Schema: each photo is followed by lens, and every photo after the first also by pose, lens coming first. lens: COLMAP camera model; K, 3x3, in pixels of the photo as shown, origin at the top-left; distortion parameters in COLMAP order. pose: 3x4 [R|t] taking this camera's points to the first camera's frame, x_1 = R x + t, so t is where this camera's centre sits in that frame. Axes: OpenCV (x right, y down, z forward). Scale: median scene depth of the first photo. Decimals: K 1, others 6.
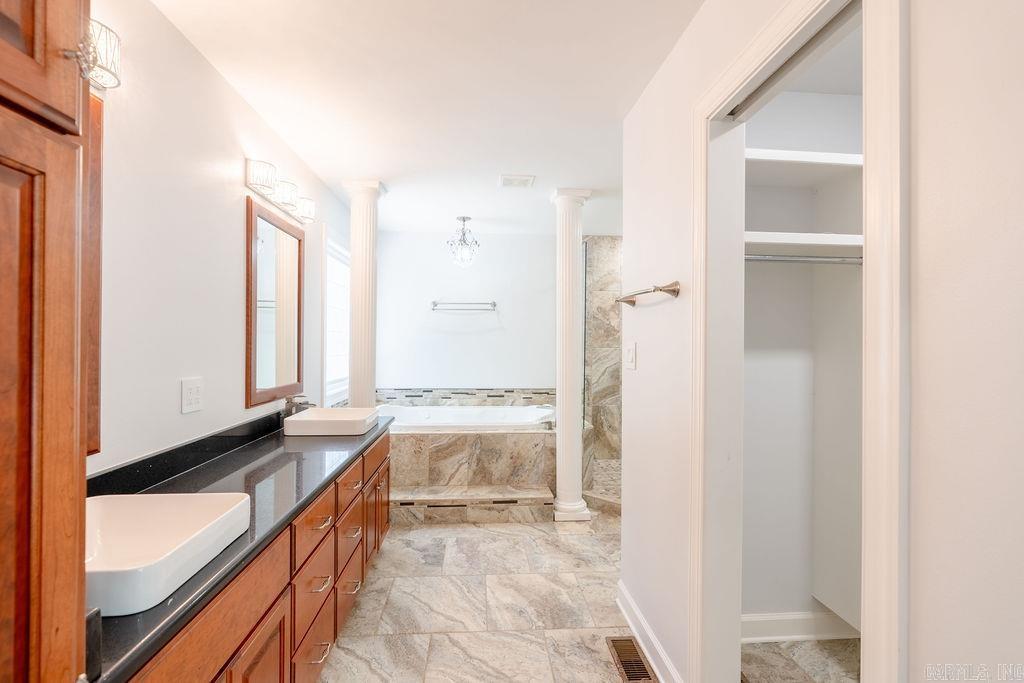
lens RADIAL K [[456.6, 0, 512.0], [0, 456.6, 341.5], [0, 0, 1]] dist [-0.014291, 0.000564]
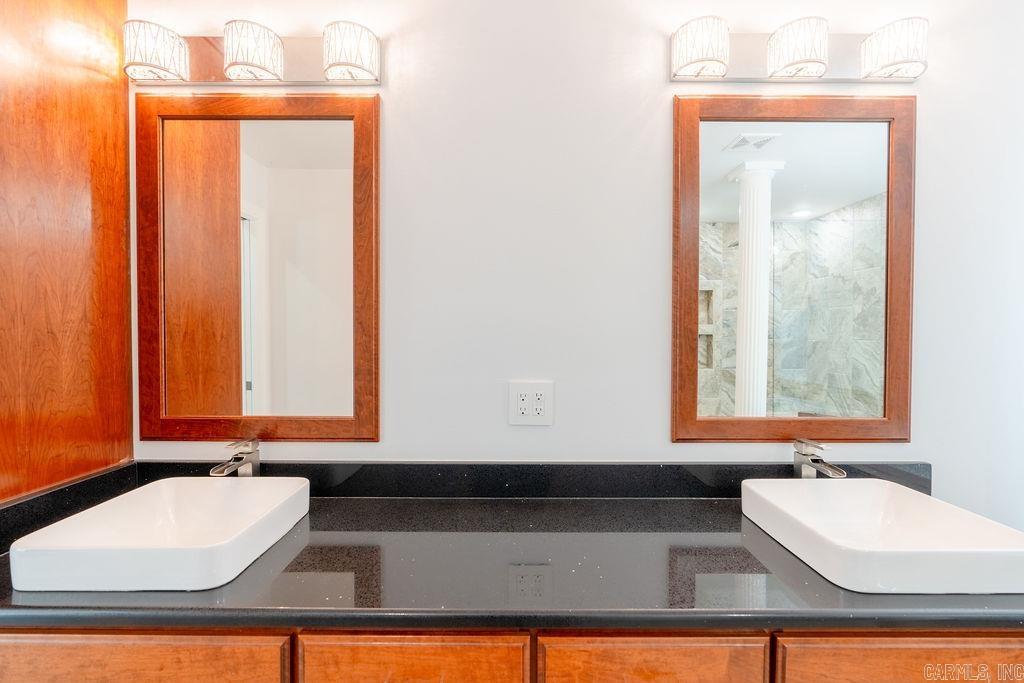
lens RADIAL K [[367.4, 0, 512.0], [0, 367.4, 341.5], [0, 0, 1]] dist [-0.000219, 0.000047]
pose [[-0.074117, 0.018987, -0.997069, -0.063843], [-0.003234, 0.999809, 0.019279, 0.000471], [0.997244, 0.004654, -0.074042, 0.791847]]
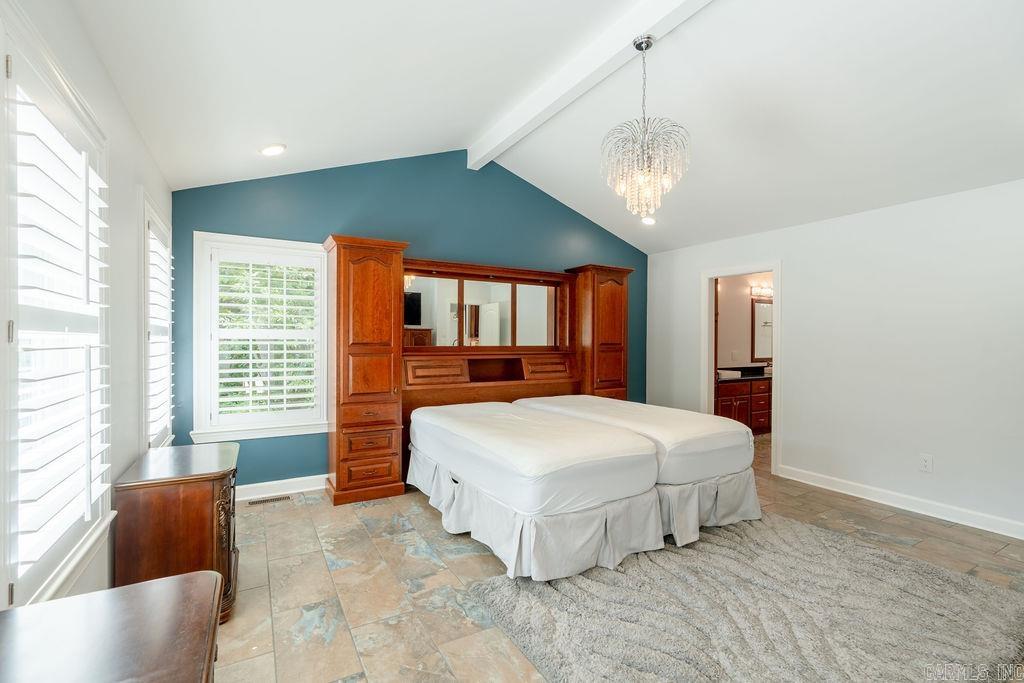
lens RADIAL K [[456.6, 0, 512.0], [0, 456.6, 341.5], [0, 0, 1]] dist [-0.014291, 0.000564]
pose [[0.430584, 0.004405, -0.902540, 1.582848], [-0.005884, 0.999981, 0.002074, -0.002188], [0.902531, 0.004417, 0.430602, -1.910626]]
